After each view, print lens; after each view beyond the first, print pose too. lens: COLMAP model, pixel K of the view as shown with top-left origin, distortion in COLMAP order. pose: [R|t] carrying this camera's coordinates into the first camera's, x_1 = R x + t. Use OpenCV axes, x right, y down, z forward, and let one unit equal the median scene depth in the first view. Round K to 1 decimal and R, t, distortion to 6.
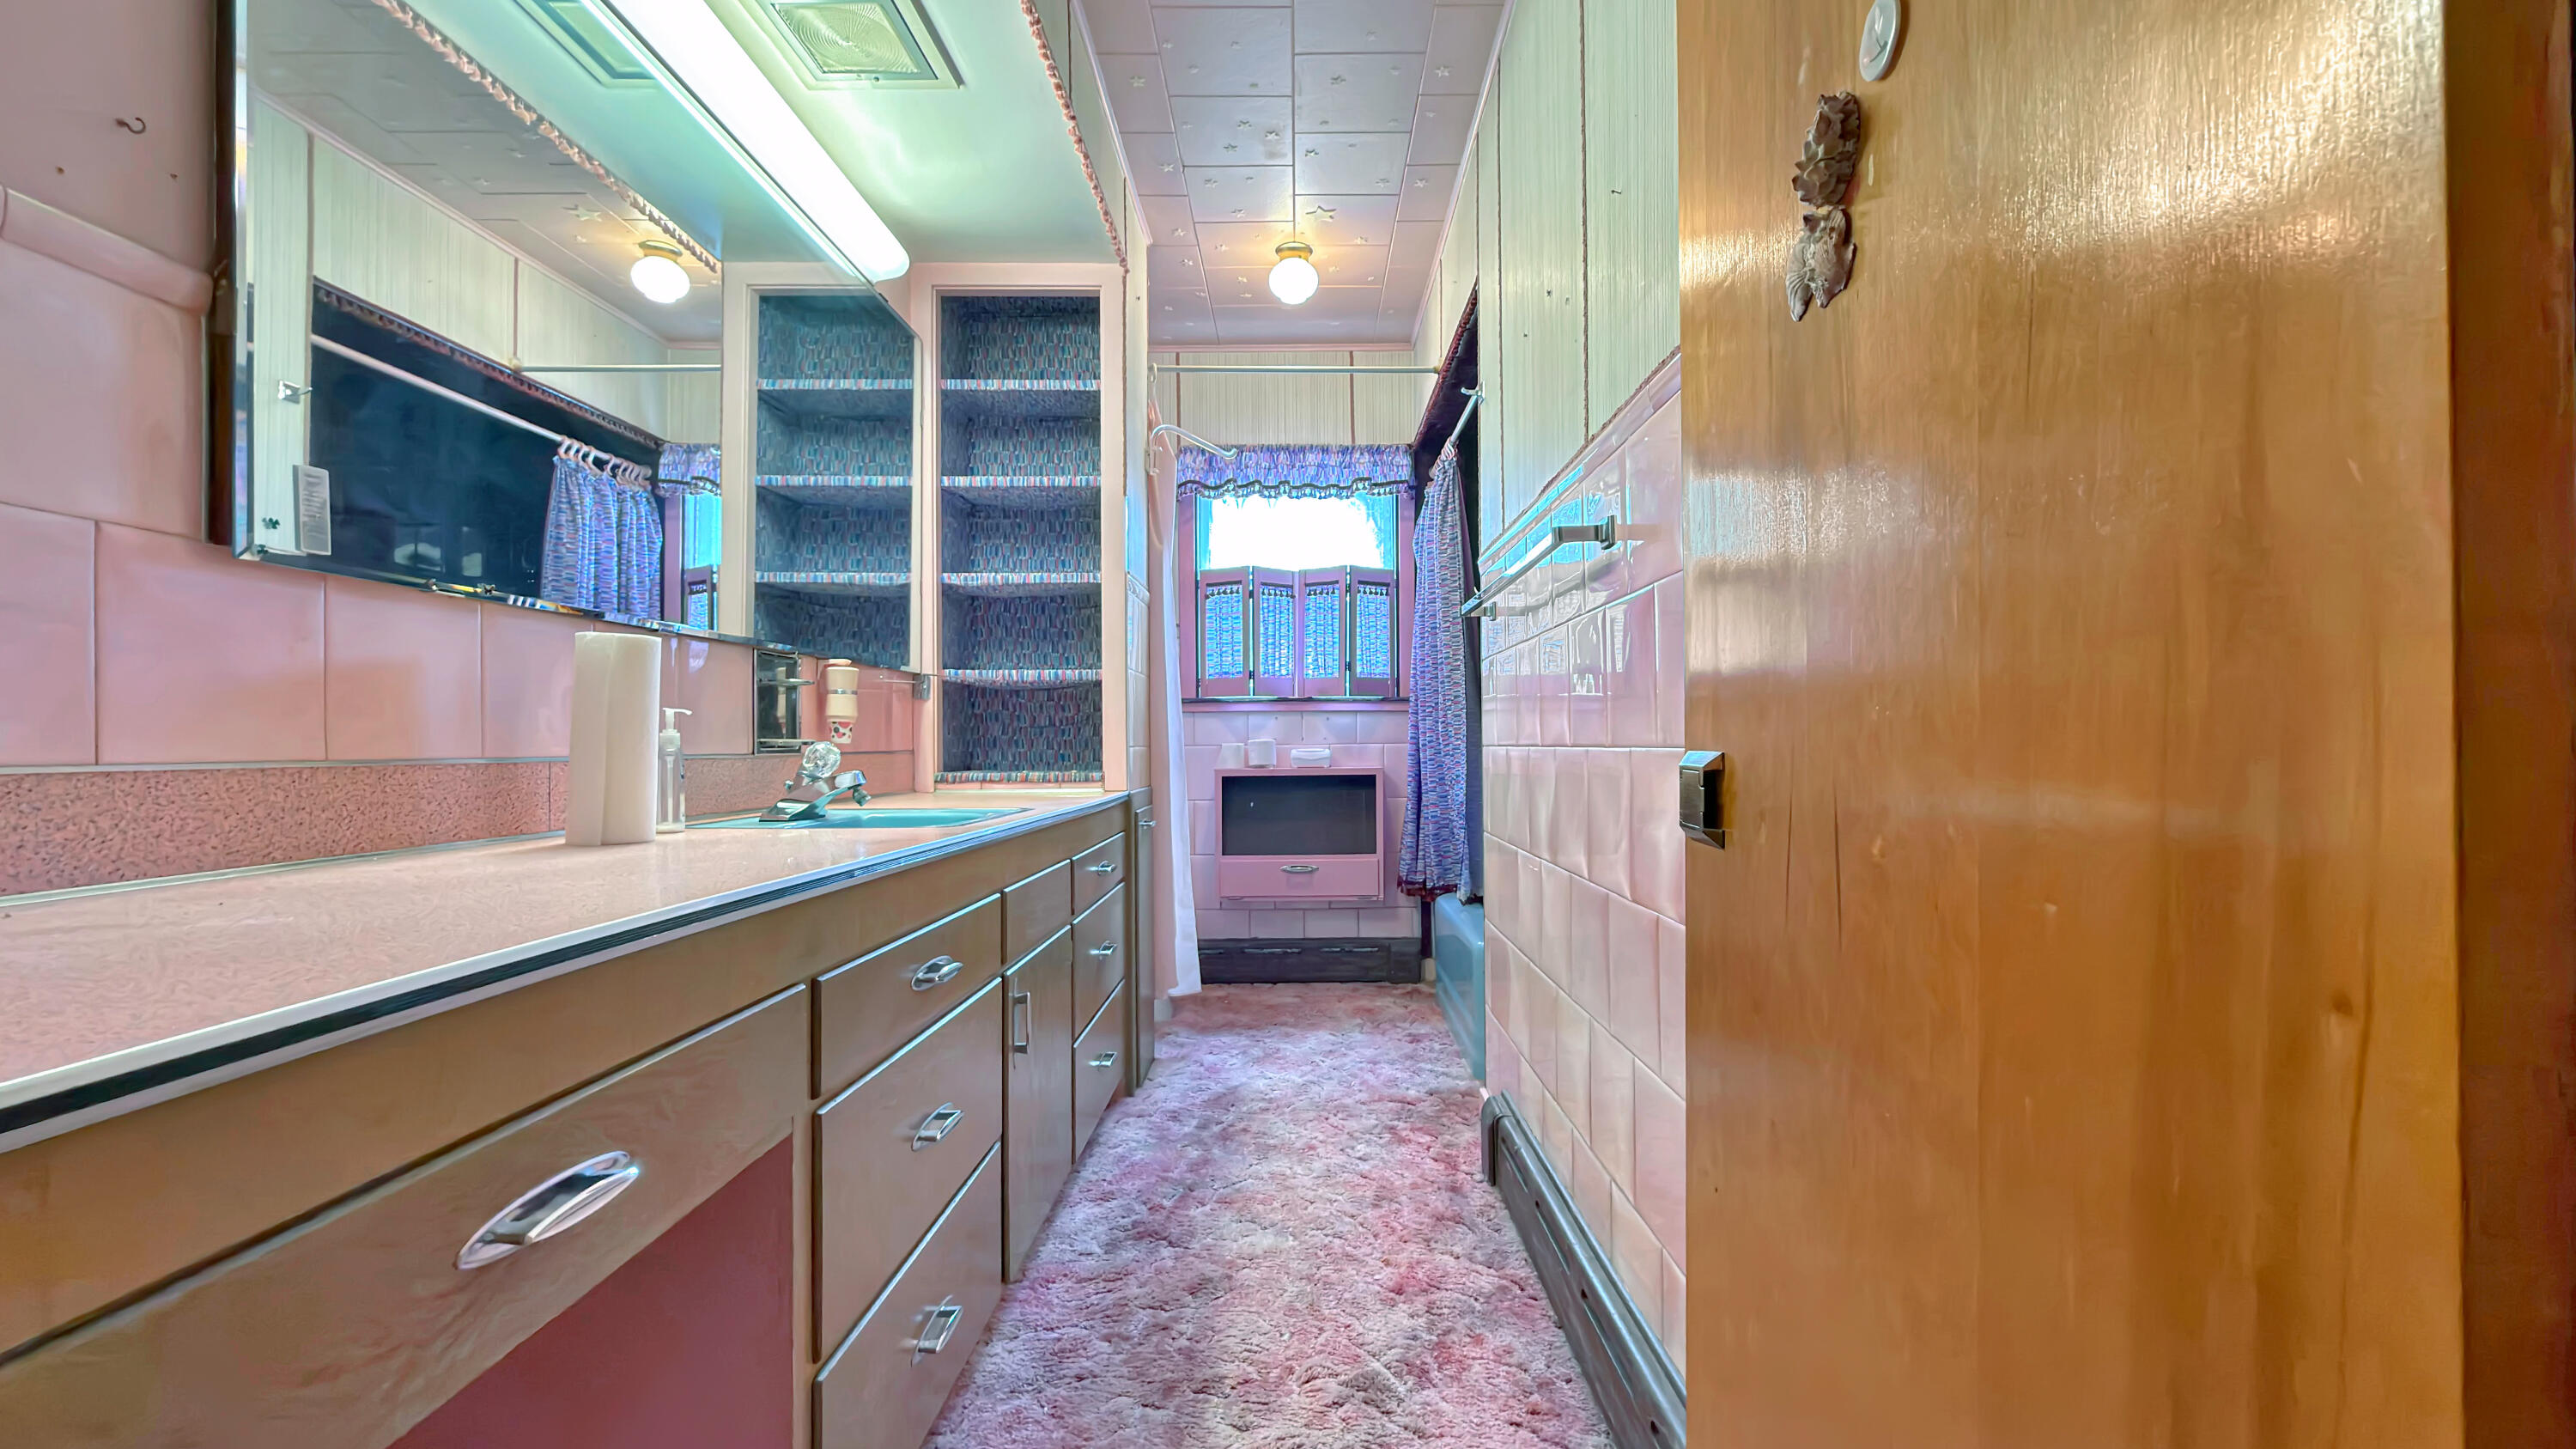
lens RADIAL K [[1033.2, 0, 1288.0], [0, 1033.2, 724.5], [0, 0, 1]] dist [-0.000214, 0.000180]
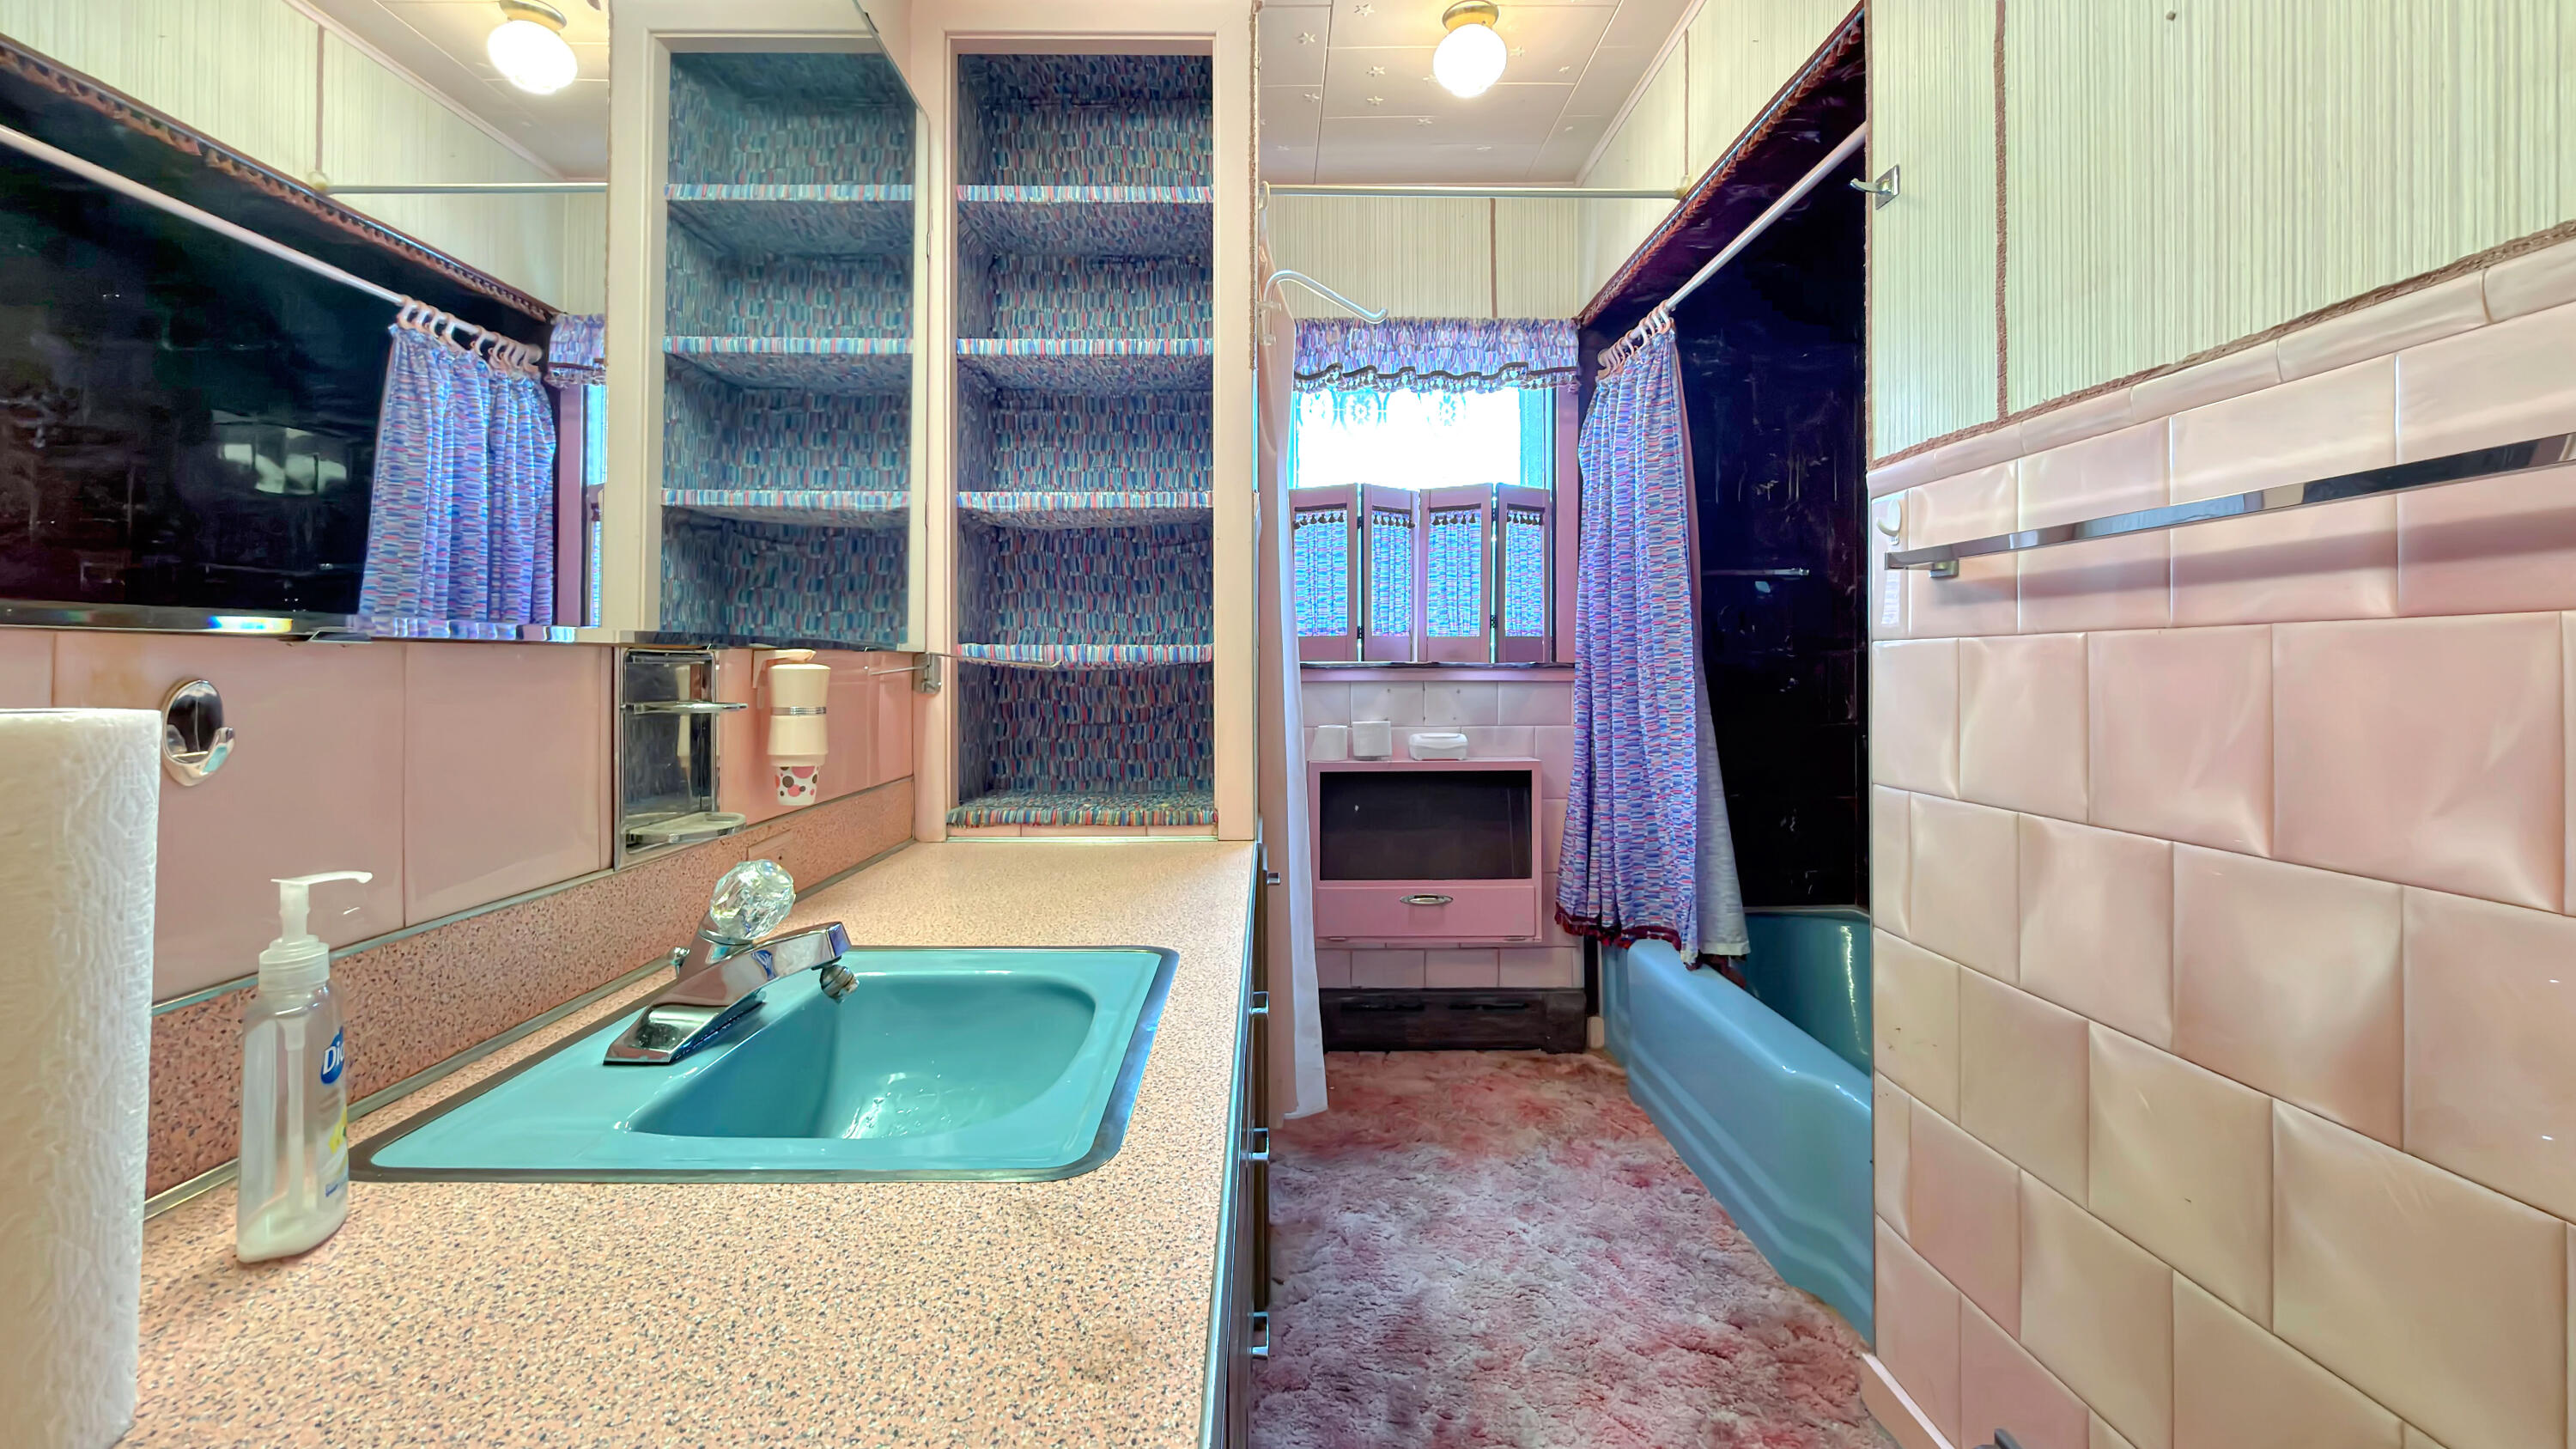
lens RADIAL K [[1060.9, 0, 1260.0], [0, 1060.9, 646.9], [0, 0, 1]] dist [0.002345, 0.000214]
pose [[0.999996, 0.002528, 0.001323, -0.127453], [-0.002524, 0.999992, -0.003217, -0.042113], [-0.001331, 0.003214, 0.999994, 0.296046]]
